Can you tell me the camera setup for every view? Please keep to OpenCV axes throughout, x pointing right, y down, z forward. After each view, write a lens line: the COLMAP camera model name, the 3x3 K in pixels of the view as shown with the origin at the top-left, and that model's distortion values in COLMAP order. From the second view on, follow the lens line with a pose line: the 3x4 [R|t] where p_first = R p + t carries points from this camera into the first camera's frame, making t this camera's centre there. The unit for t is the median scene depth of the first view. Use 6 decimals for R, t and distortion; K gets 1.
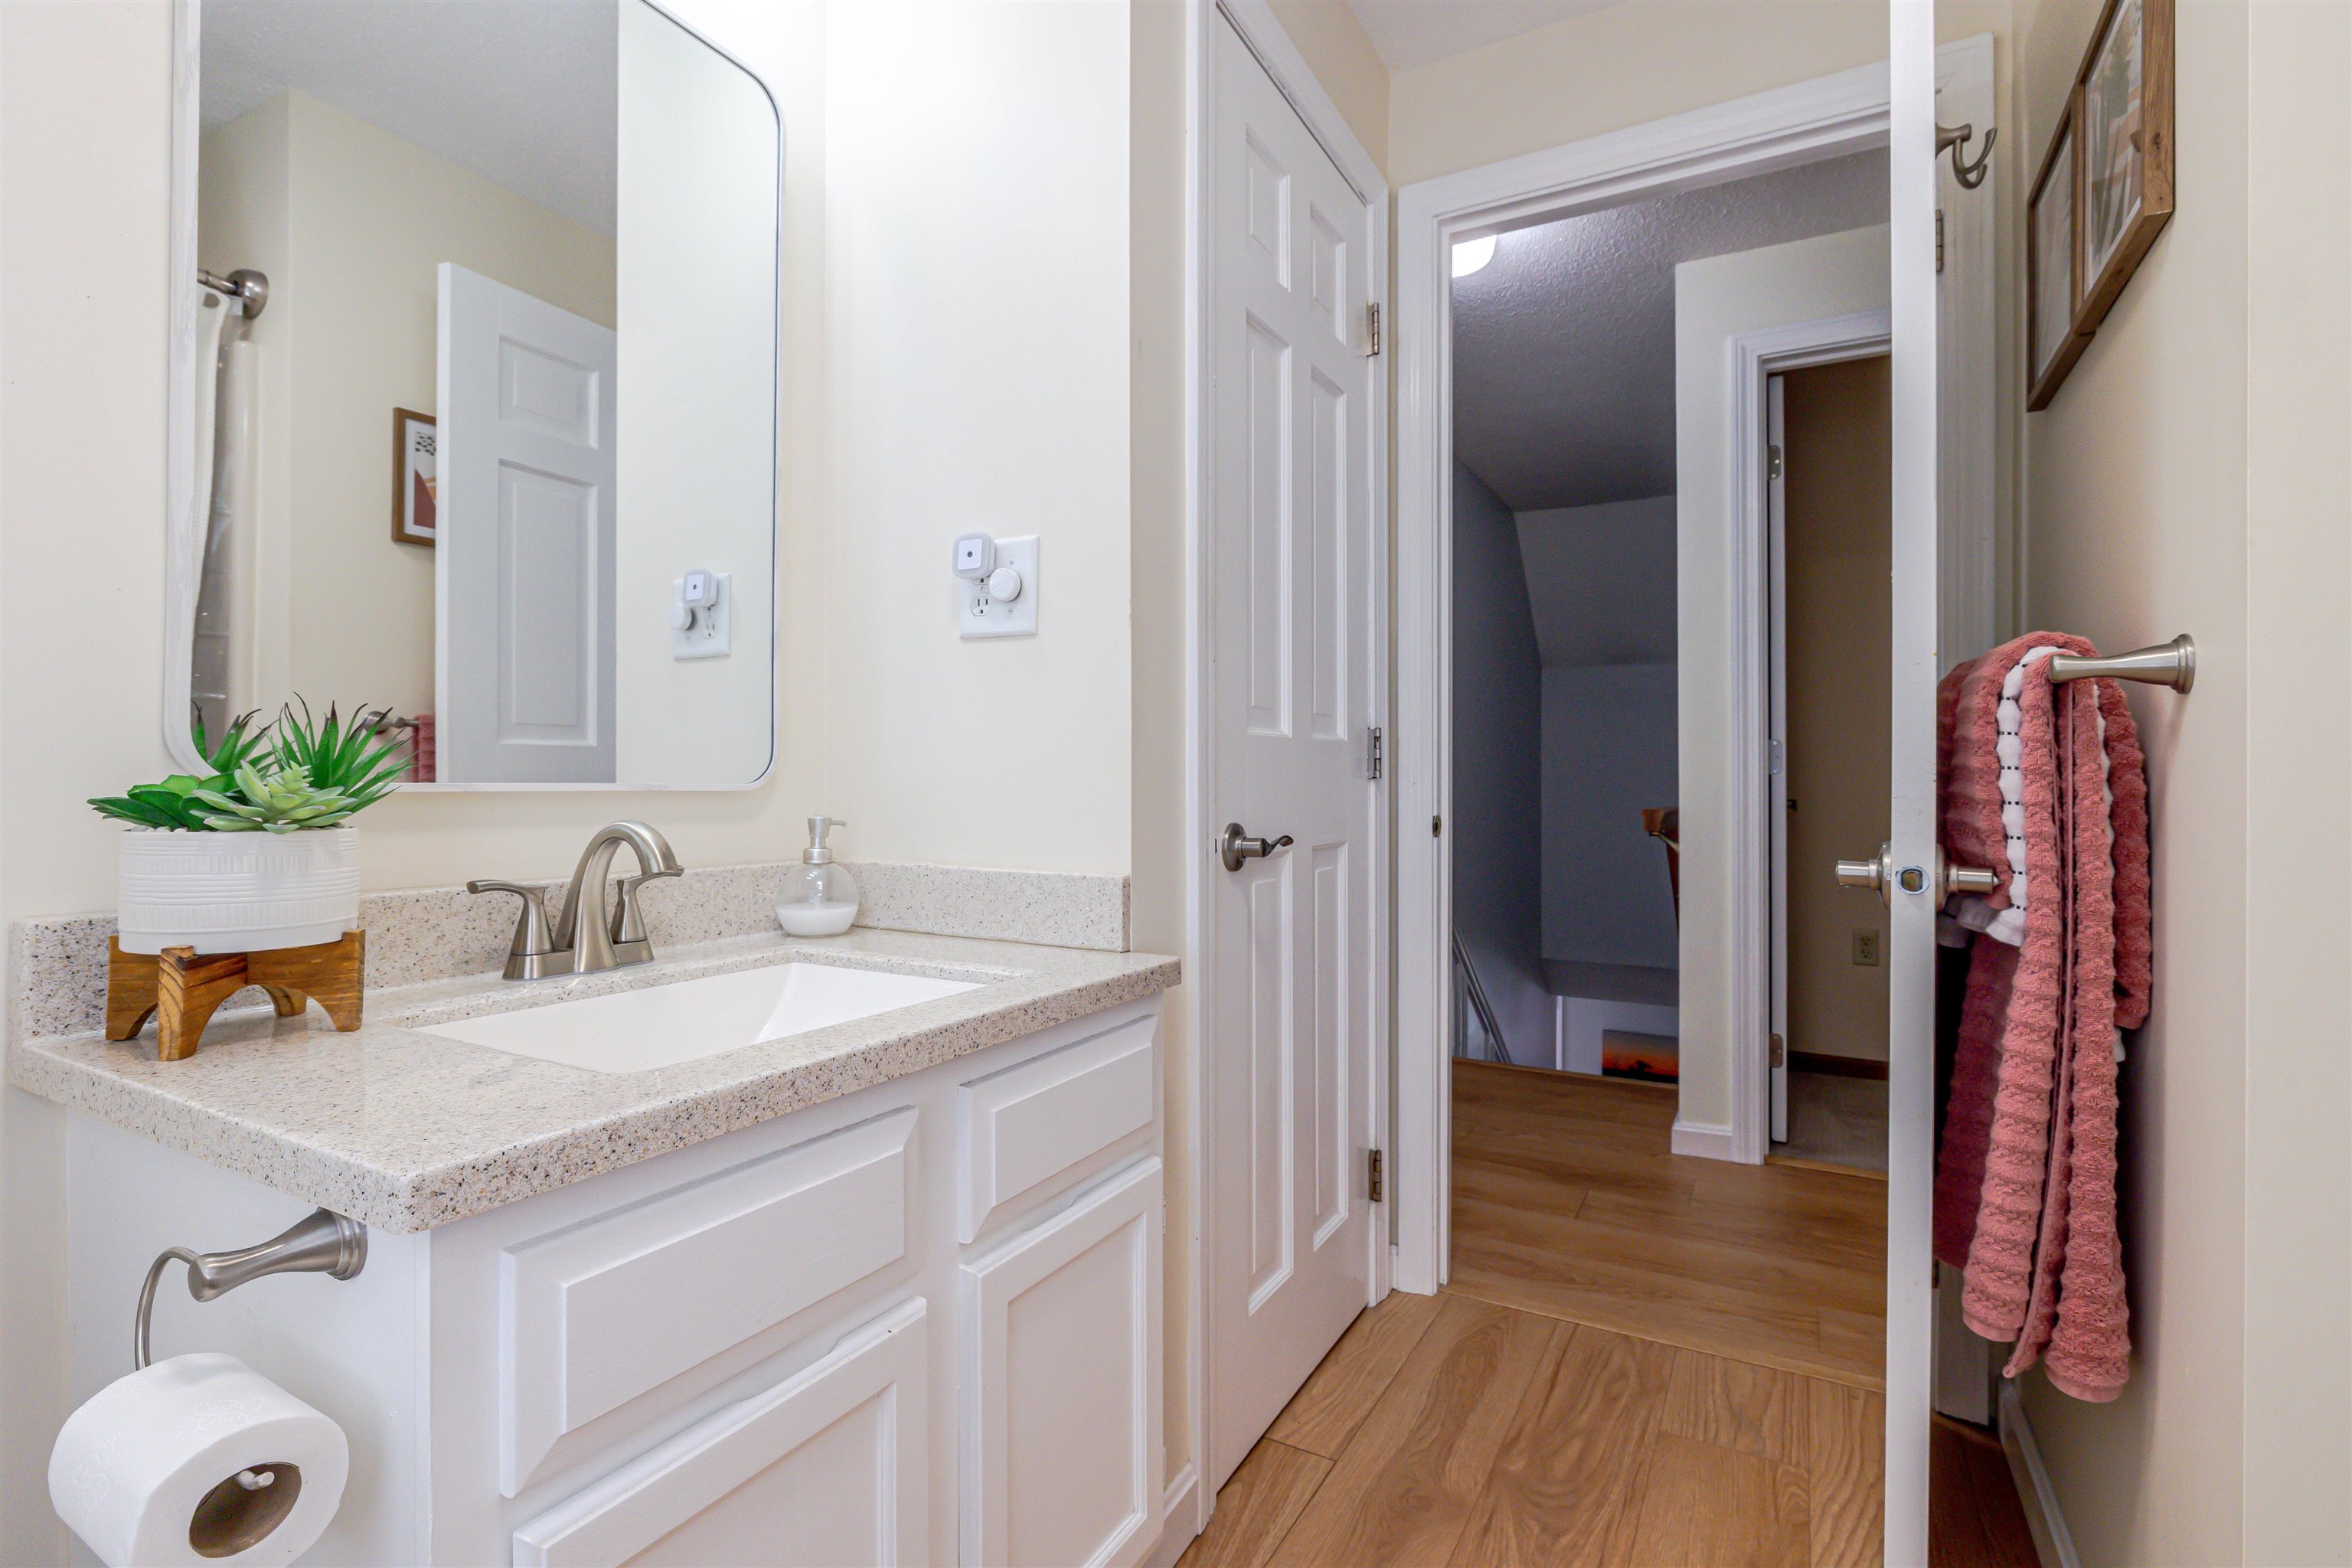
lens RADIAL K [[1116.7, 0, 1183.1], [0, 1116.7, 784.2], [0, 0, 1]] dist [-0.007987, 0.001990]
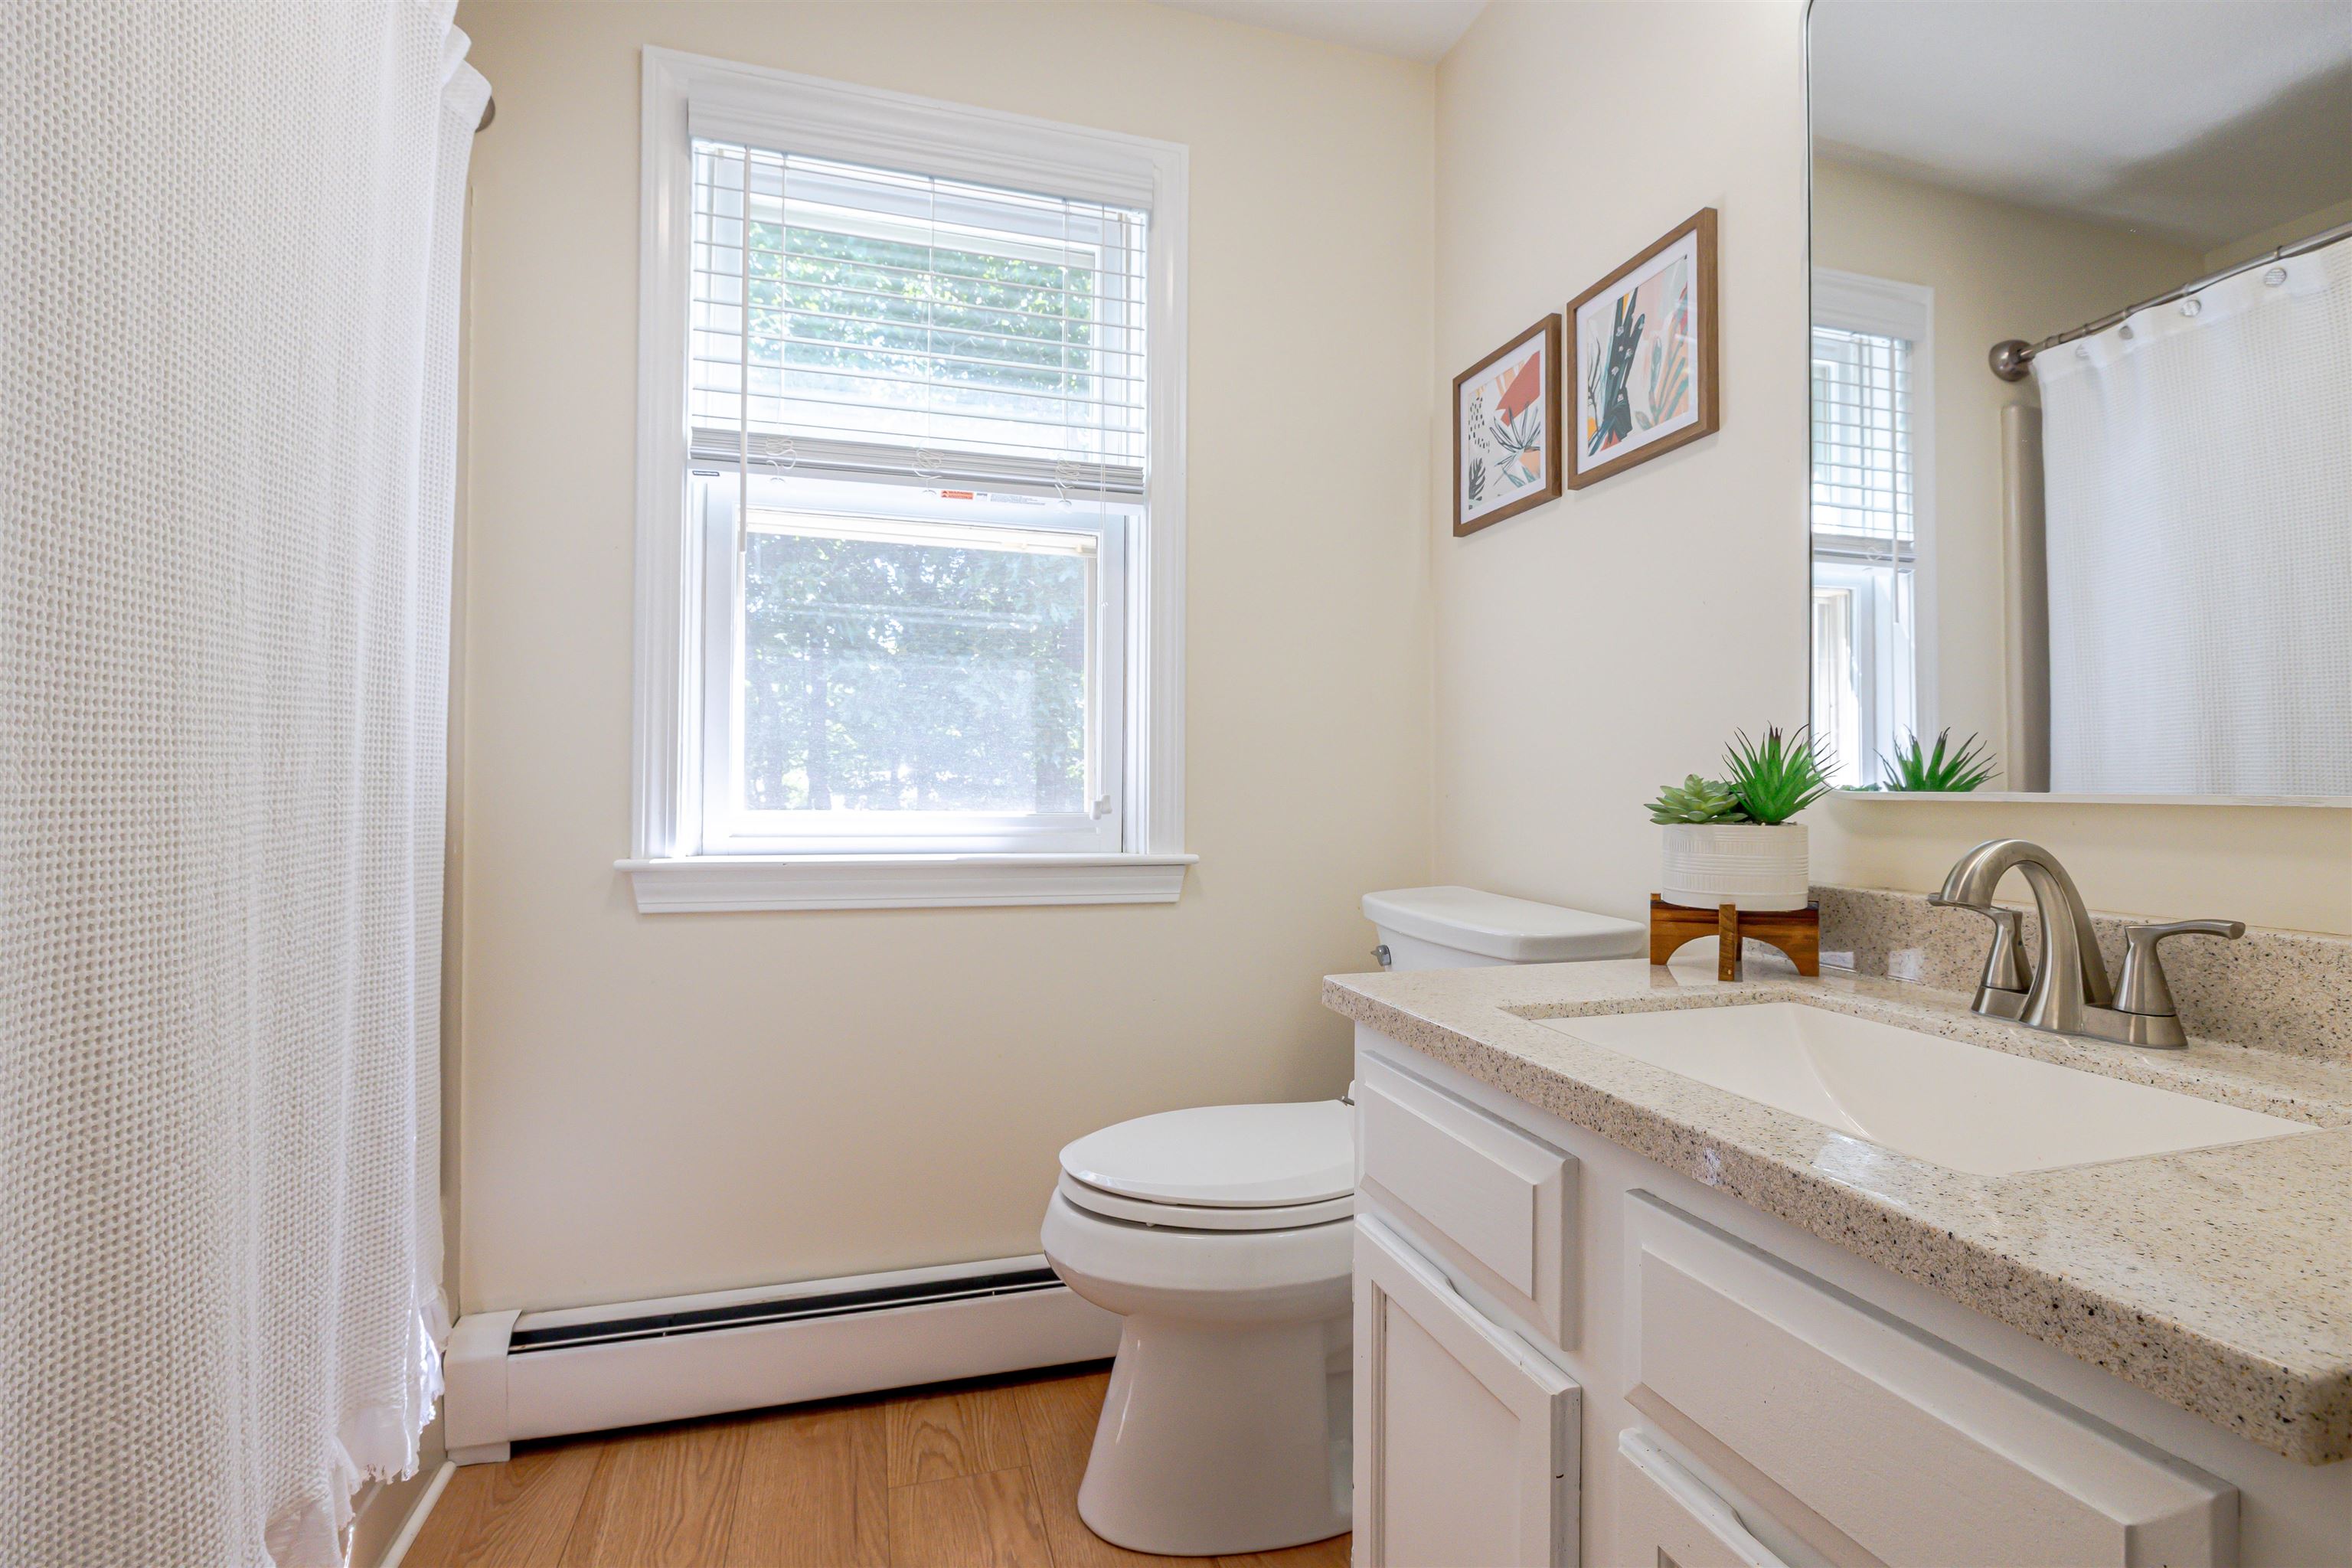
lens RADIAL K [[1116.7, 0, 1181.4], [0, 1116.7, 770.1], [0, 0, 1]] dist [-0.007987, 0.001990]
pose [[-0.703781, -0.015204, -0.710254, 0.589217], [-0.009590, 0.999883, -0.011901, -0.002956], [0.710352, -0.001564, -0.703845, 1.375103]]
